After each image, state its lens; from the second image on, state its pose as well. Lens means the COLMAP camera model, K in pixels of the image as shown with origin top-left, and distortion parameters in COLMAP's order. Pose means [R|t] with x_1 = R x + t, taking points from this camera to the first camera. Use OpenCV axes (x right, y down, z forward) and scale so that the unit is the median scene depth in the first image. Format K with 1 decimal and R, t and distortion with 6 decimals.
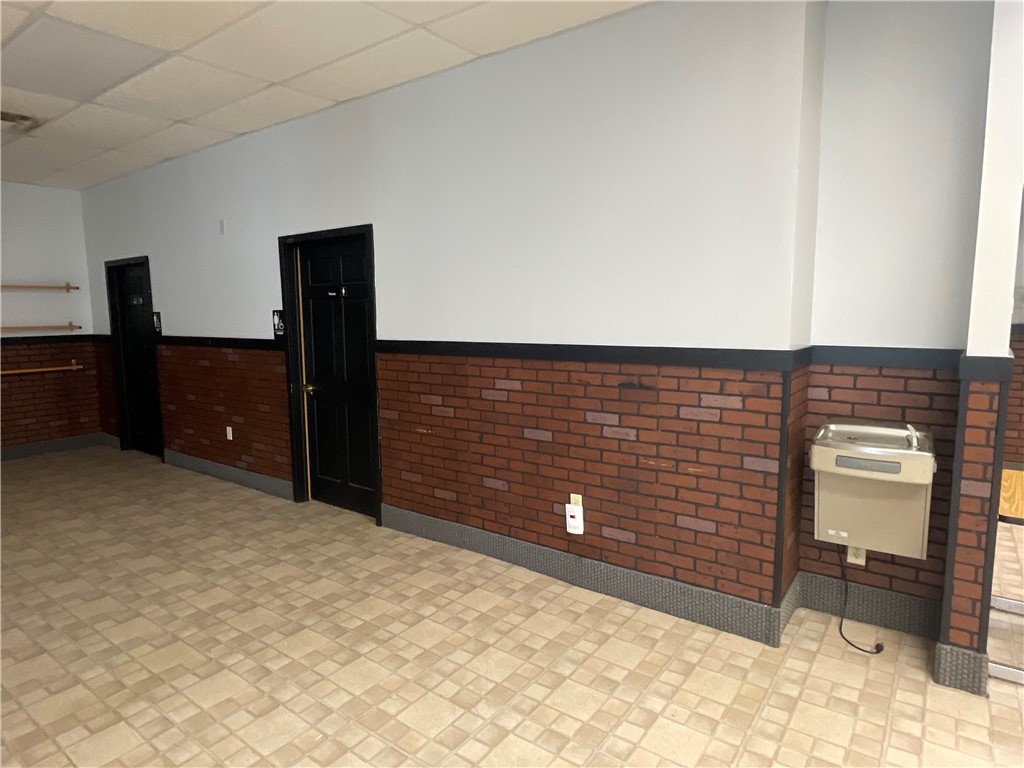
lens RADIAL K [[612.9, 0, 509.3], [0, 612.9, 361.6], [0, 0, 1]] dist [0.023094, 0.001350]
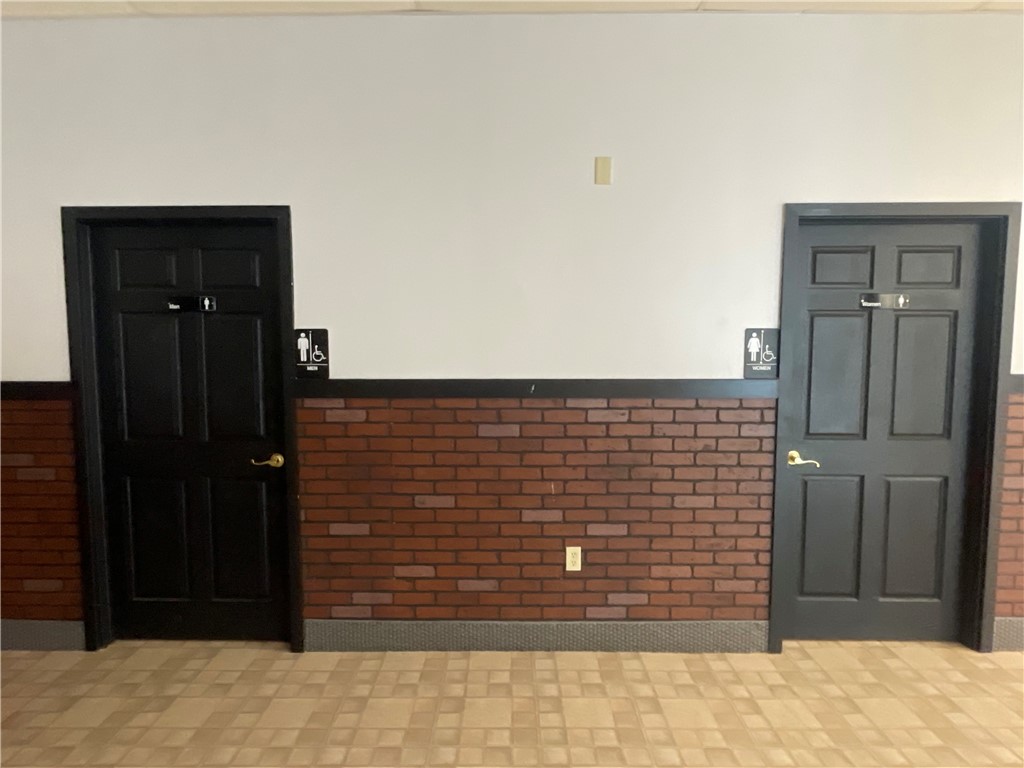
lens RADIAL K [[615.5, 0, 507.6], [0, 615.5, 382.5], [0, 0, 1]] dist [-0.001975, 0.000992]
pose [[0.809865, -0.030548, 0.585820, -0.431942], [0.039927, 0.999198, -0.003094, -0.019395], [-0.585256, 0.025896, 0.810435, 0.320519]]
